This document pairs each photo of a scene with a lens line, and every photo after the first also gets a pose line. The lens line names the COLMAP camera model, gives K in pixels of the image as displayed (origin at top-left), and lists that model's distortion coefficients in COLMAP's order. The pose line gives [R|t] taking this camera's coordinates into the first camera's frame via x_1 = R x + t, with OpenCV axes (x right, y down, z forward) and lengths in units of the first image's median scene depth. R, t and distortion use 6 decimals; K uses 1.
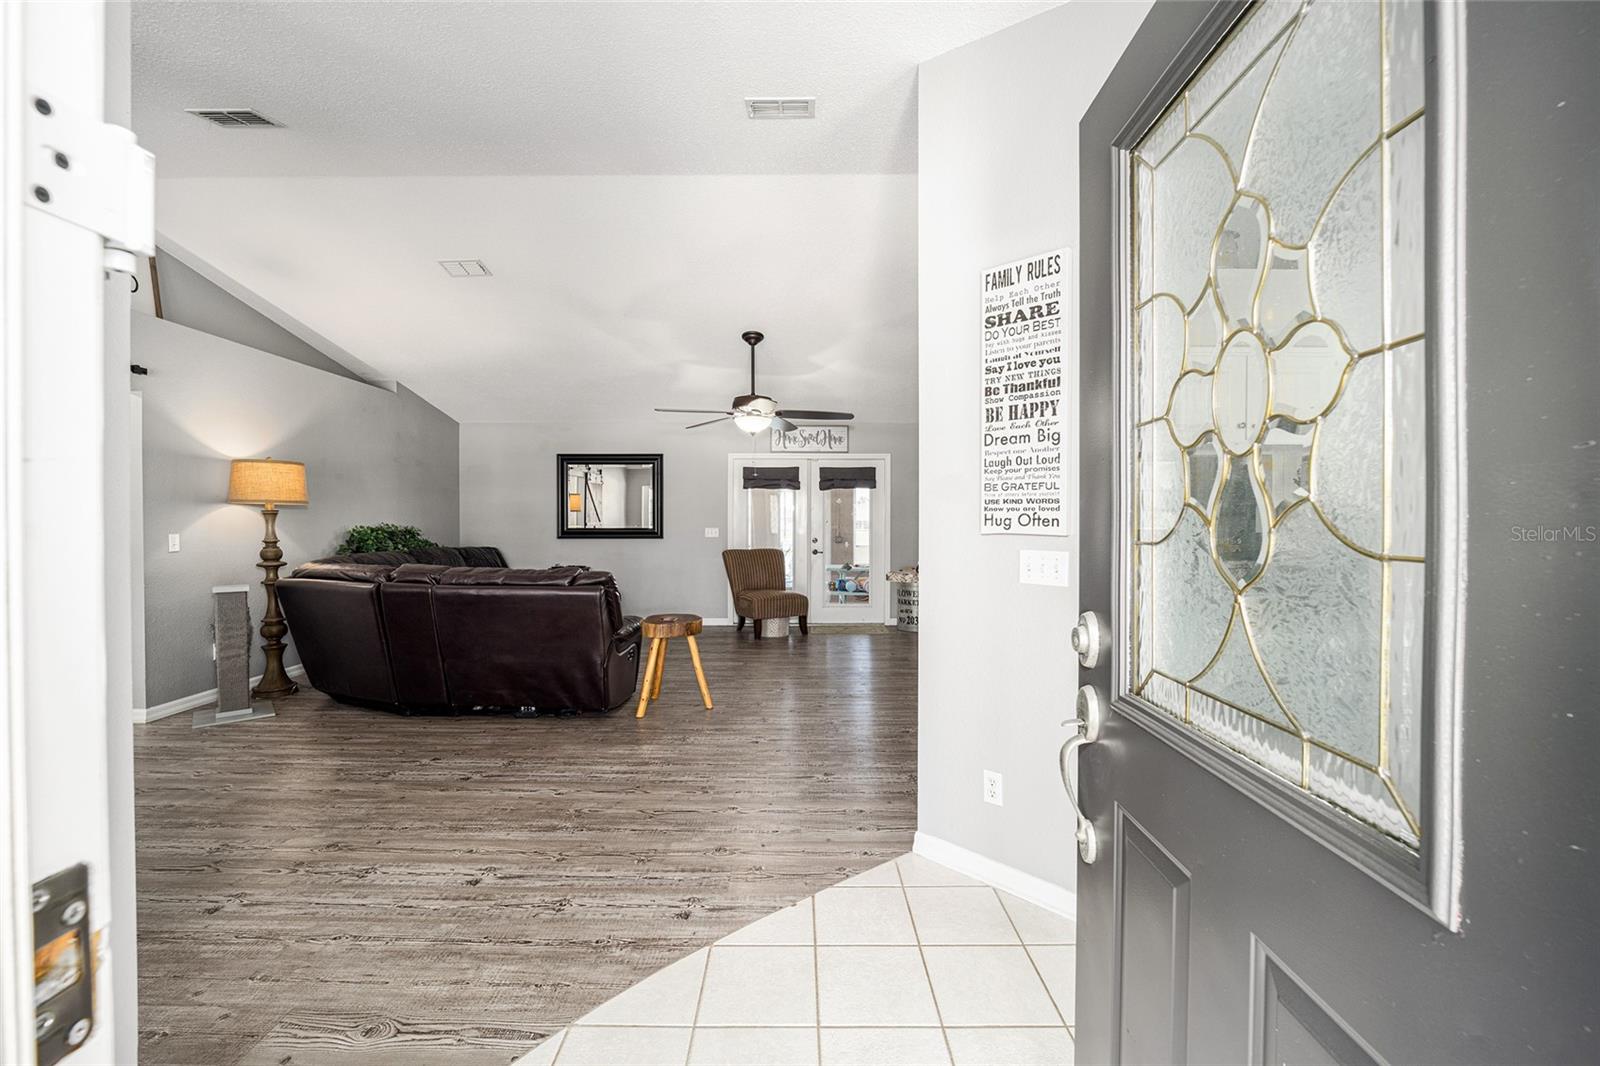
lens RADIAL K [[648.4, 0, 795.8], [0, 648.4, 528.0], [0, 0, 1]] dist [-0.015020, 0.001823]
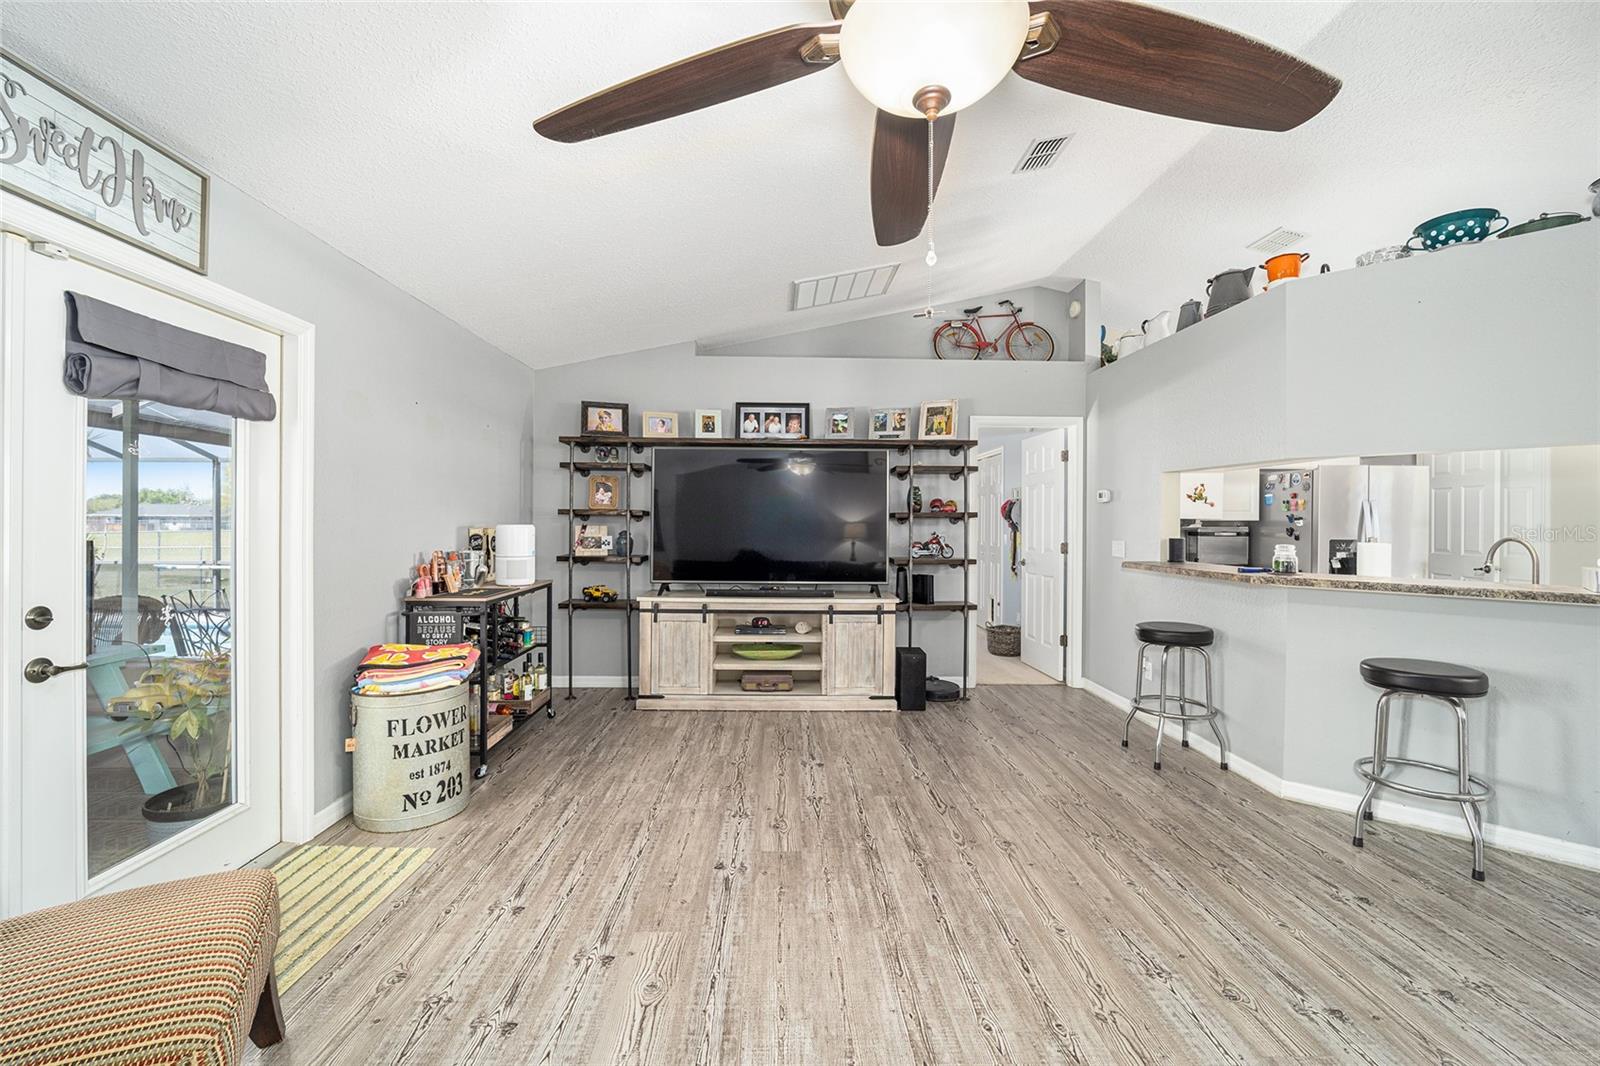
lens RADIAL K [[648.4, 0, 794.6], [0, 648.4, 521.4], [0, 0, 1]] dist [-0.015020, 0.001823]
pose [[-0.023195, -0.000532, 0.999731, -0.254798], [0.004497, 0.999990, 0.000636, -0.016244], [-0.999721, 0.004511, -0.023192, 1.005903]]
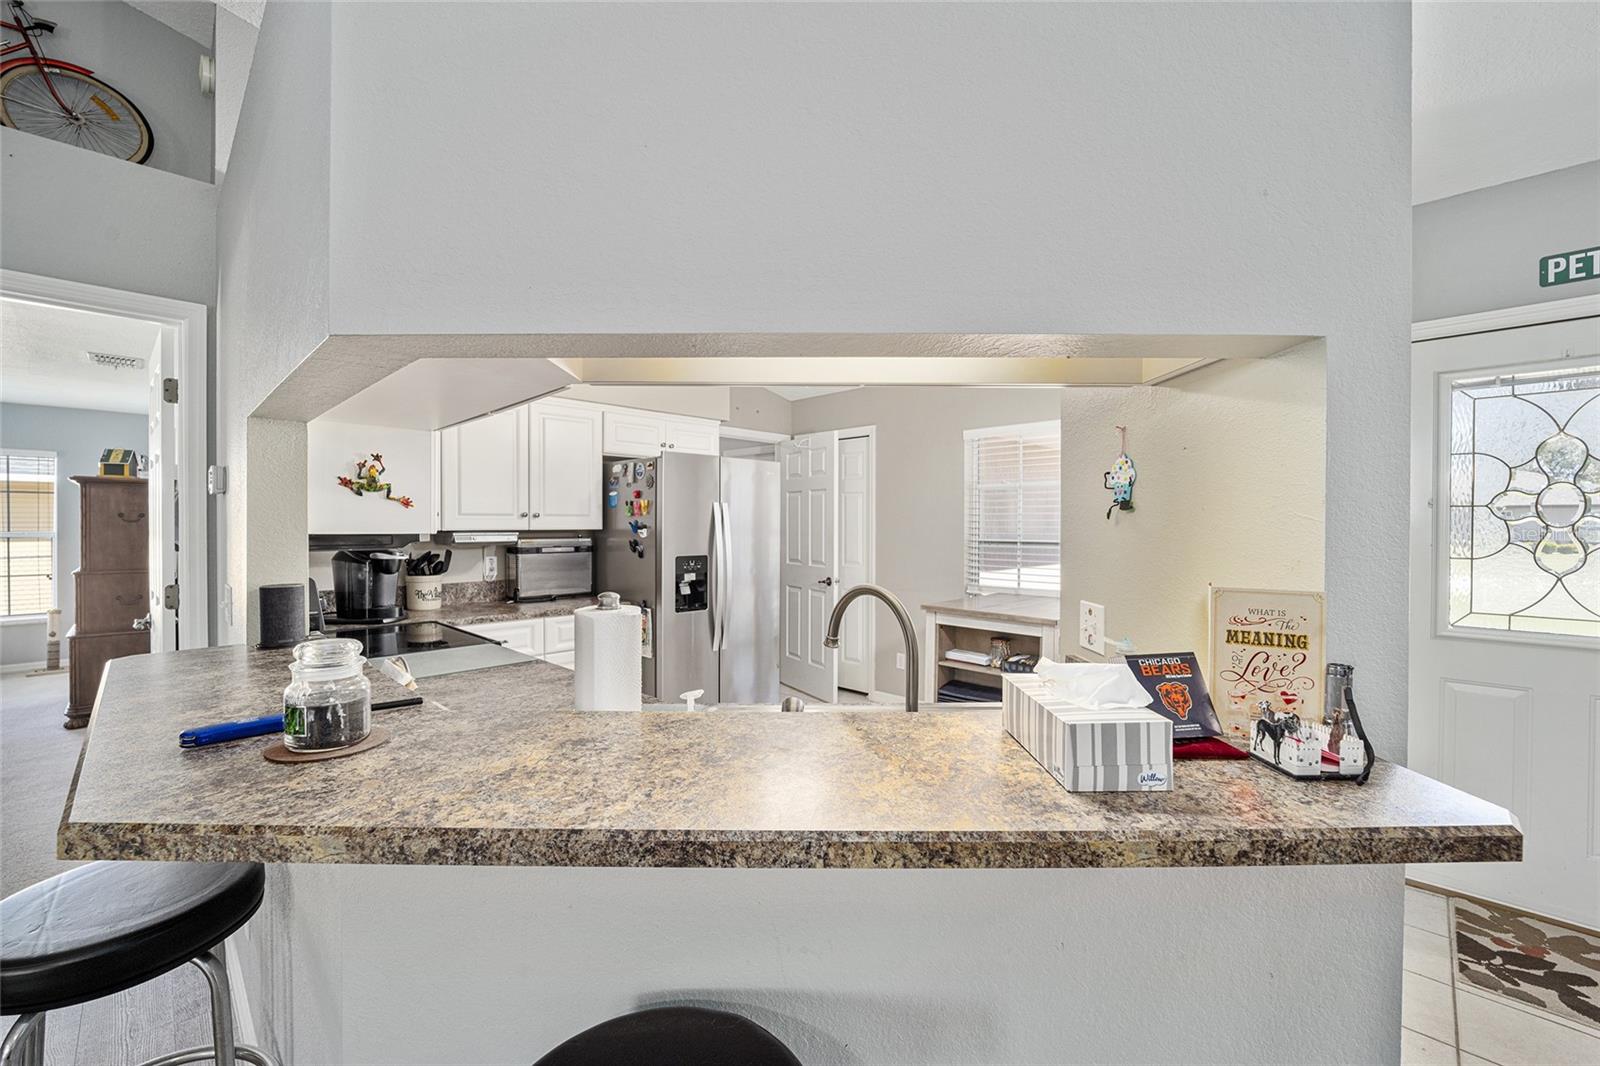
lens RADIAL K [[648.4, 0, 794.7], [0, 648.4, 530.2], [0, 0, 1]] dist [-0.015020, 0.001823]
pose [[-0.713027, -0.006254, 0.701109, 0.077230], [0.006047, 0.999868, 0.015069, -0.021953], [-0.701111, 0.014984, -0.712895, 0.626255]]
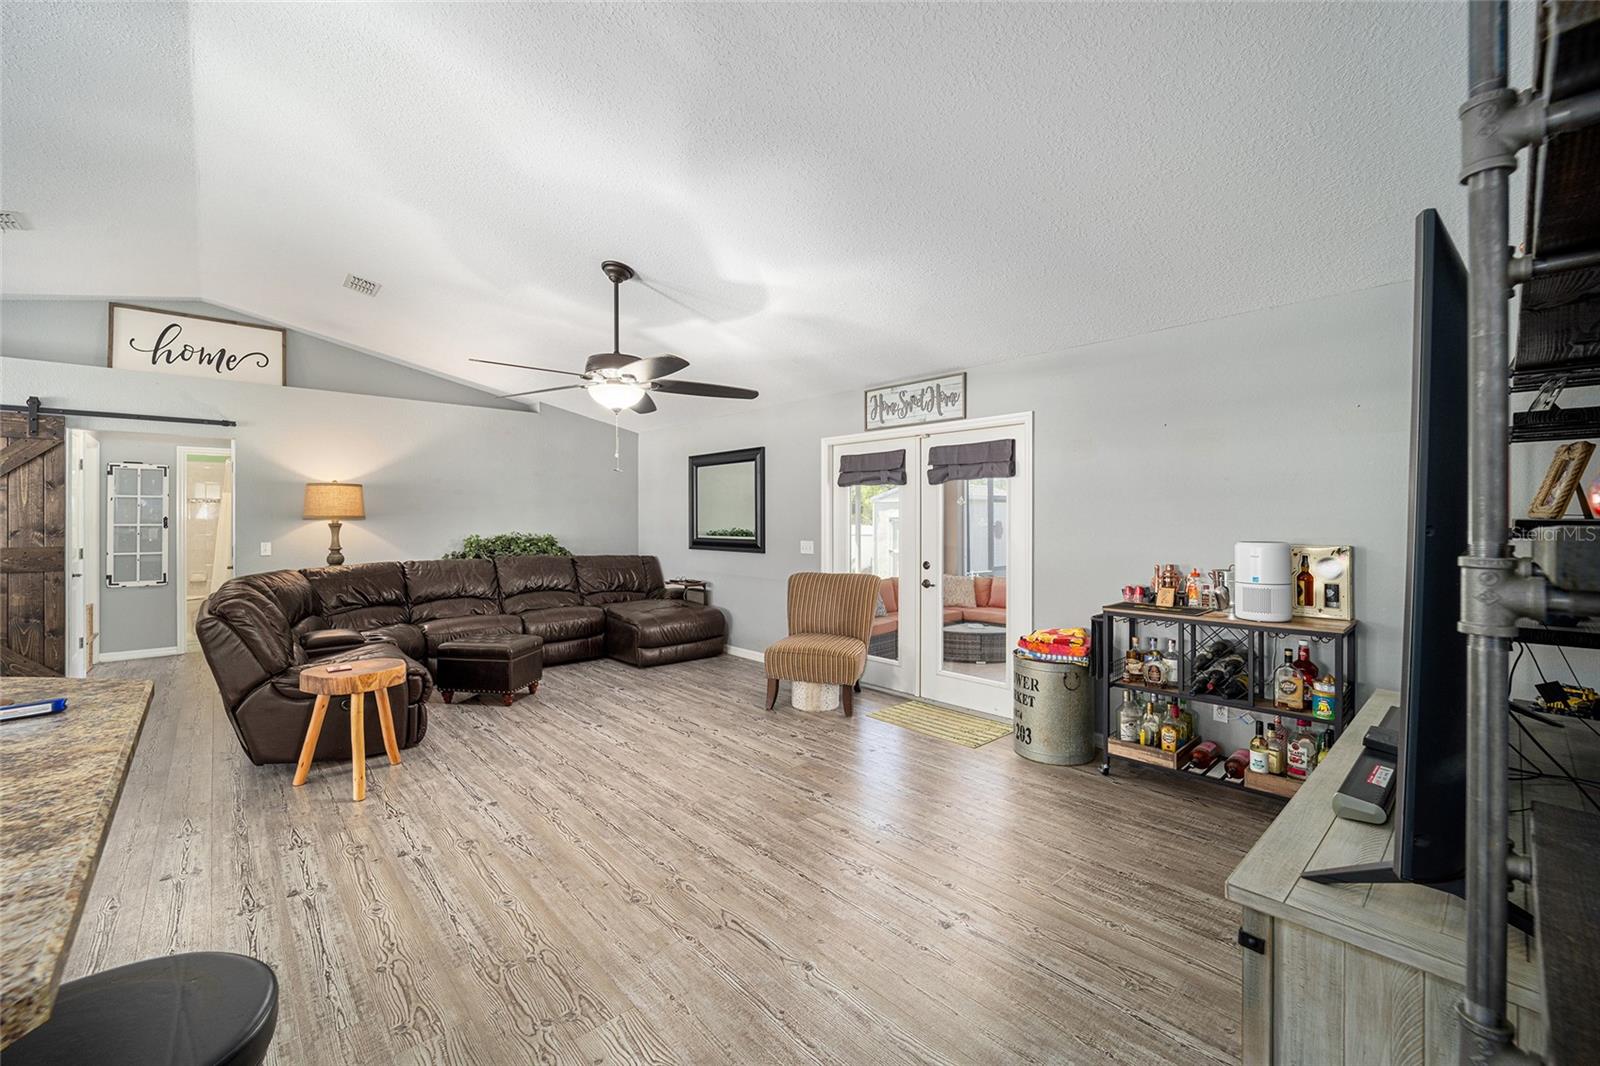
lens RADIAL K [[648.4, 0, 798.6], [0, 648.4, 519.2], [0, 0, 1]] dist [-0.015020, 0.001823]
pose [[0.672617, -0.000686, -0.739991, 0.548295], [-0.007106, 0.999947, -0.007387, -0.025928], [0.739957, 0.010227, 0.672576, 0.655091]]
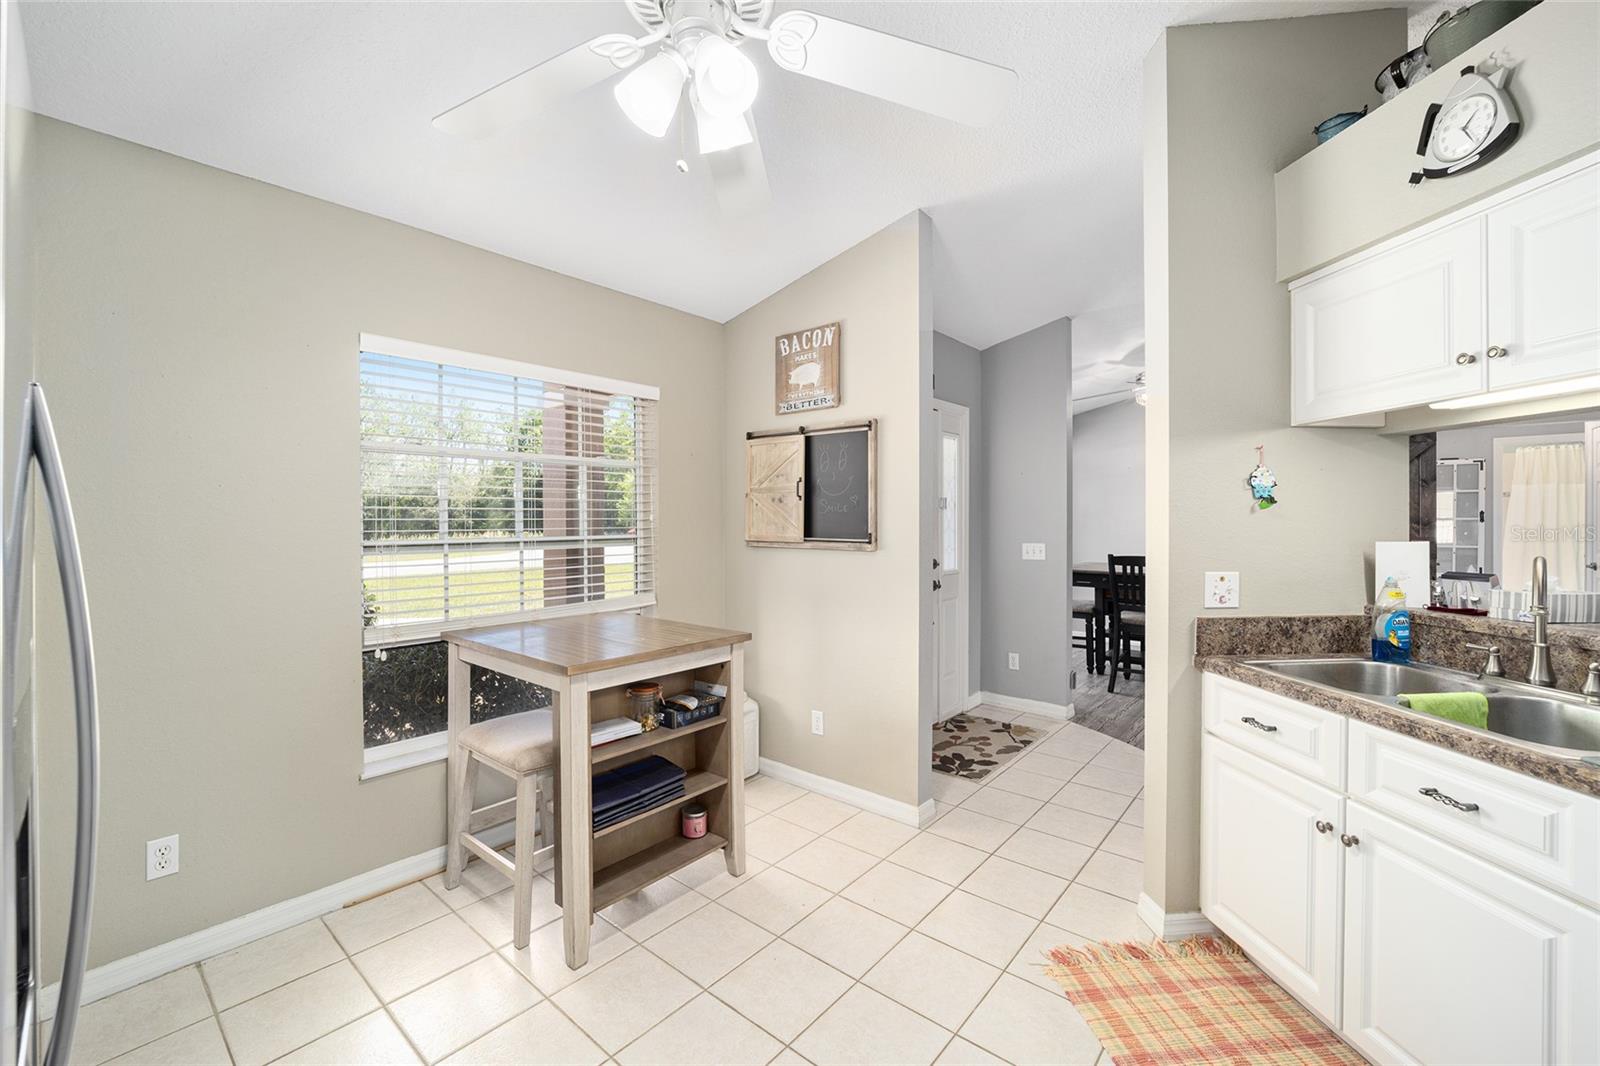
lens RADIAL K [[648.4, 0, 794.7], [0, 648.4, 528.6], [0, 0, 1]] dist [-0.015020, 0.001823]
pose [[-0.645446, 0.013308, -0.763690, 0.591593], [-0.004555, 0.999763, 0.021272, -0.017725], [0.763792, 0.017208, -0.645233, 0.399078]]
